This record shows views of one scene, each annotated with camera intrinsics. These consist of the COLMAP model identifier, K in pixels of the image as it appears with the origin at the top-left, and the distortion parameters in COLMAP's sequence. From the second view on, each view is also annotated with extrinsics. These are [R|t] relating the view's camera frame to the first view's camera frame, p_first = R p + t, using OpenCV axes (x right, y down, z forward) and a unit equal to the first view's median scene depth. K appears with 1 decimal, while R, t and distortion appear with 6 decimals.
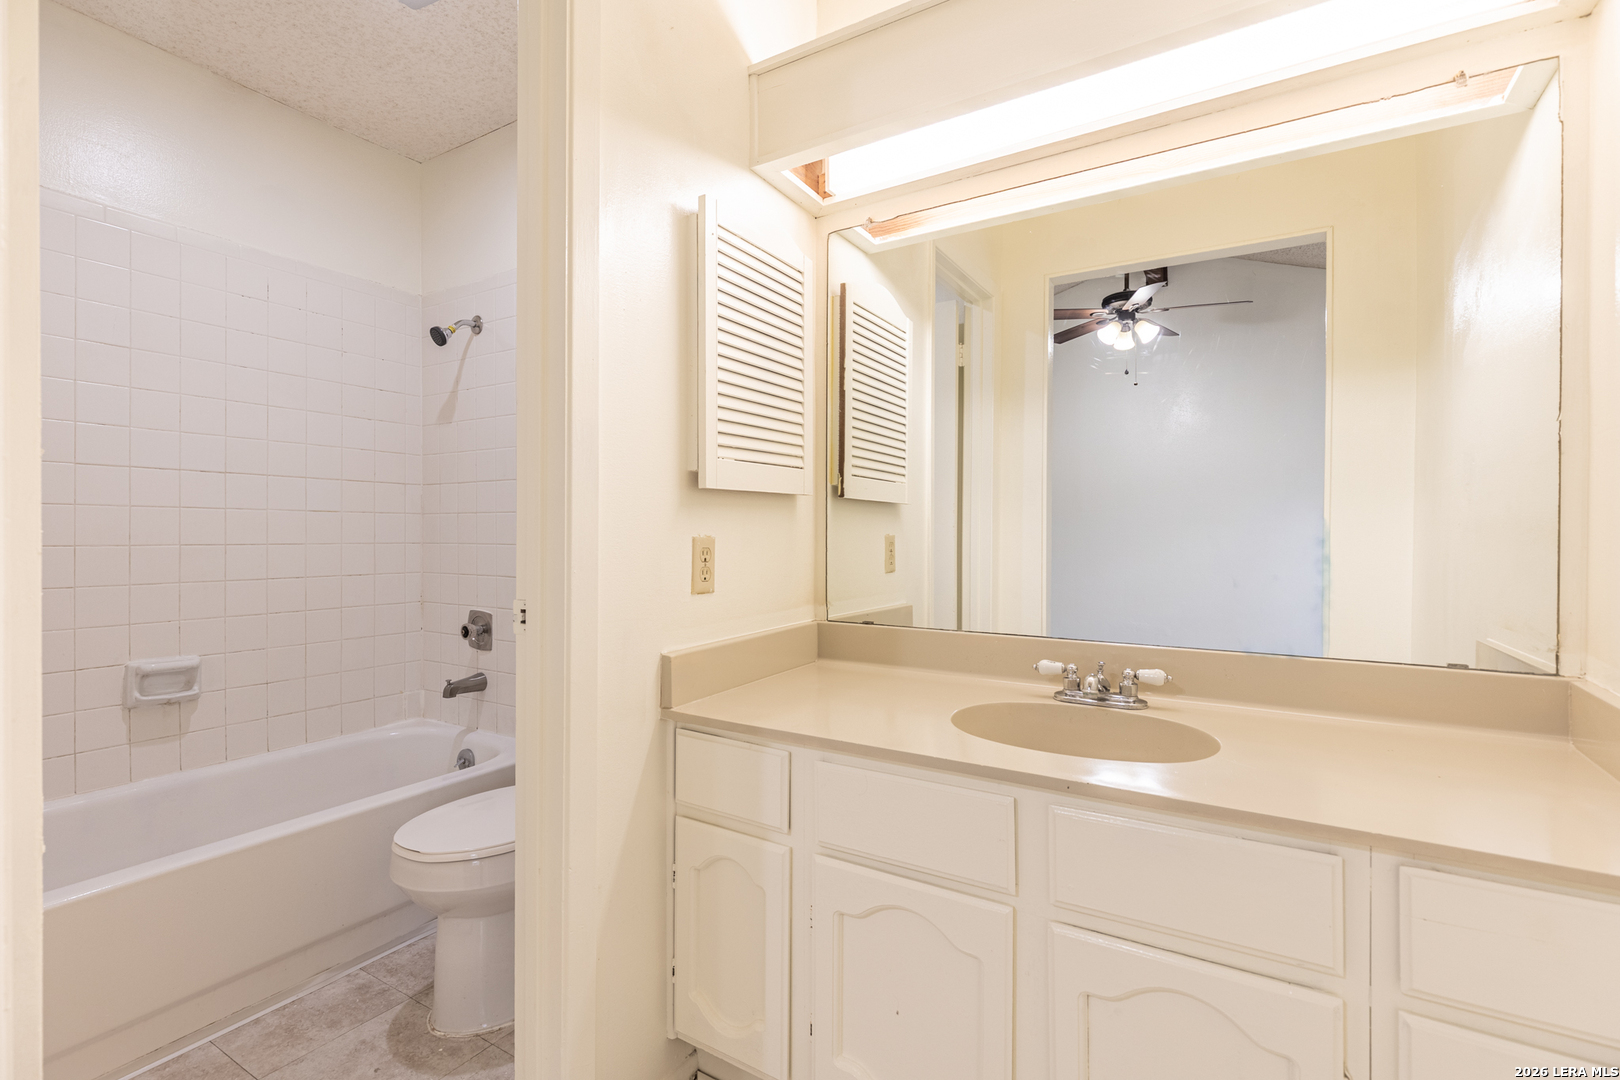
lens RADIAL K [[728.6, 0, 814.0], [0, 728.6, 536.5], [0, 0, 1]] dist [0.004932, -0.000012]
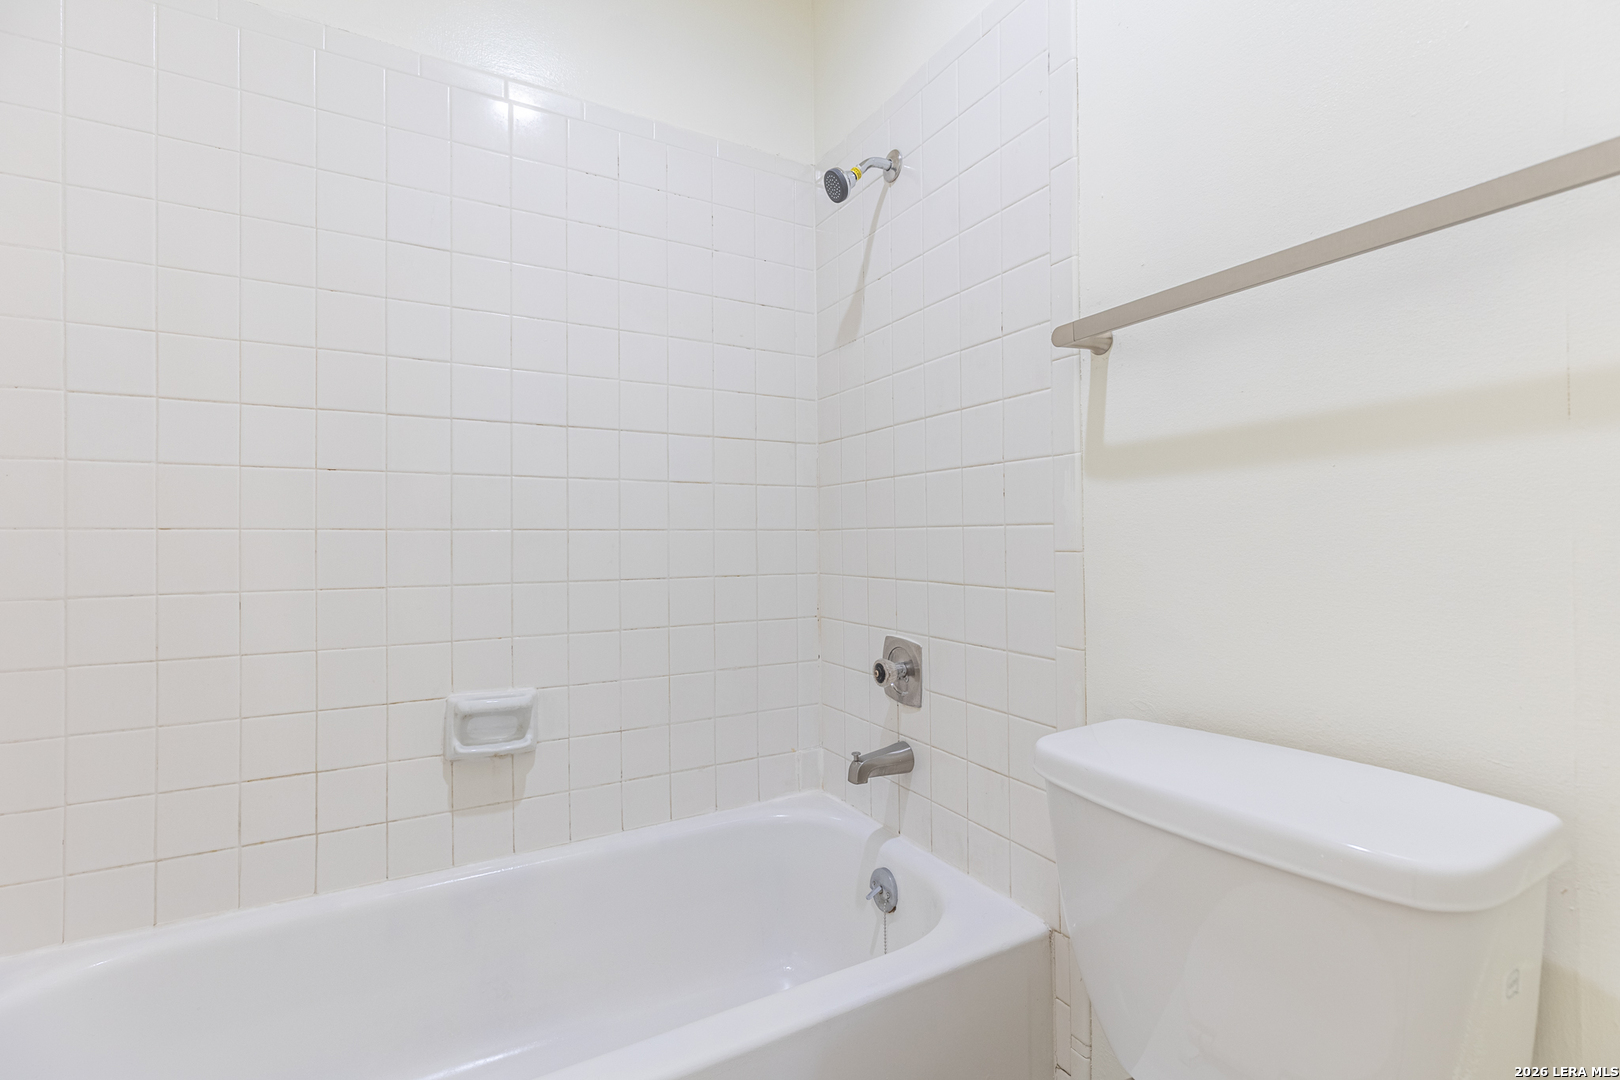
lens RADIAL K [[728.6, 0, 814.0], [0, 728.6, 536.5], [0, 0, 1]] dist [0.004932, -0.000012]
pose [[0.870452, -0.011792, -0.492112, -0.230625], [0.008870, 0.999926, -0.008272, 0.022741], [0.492173, 0.002836, 0.870493, 0.453962]]
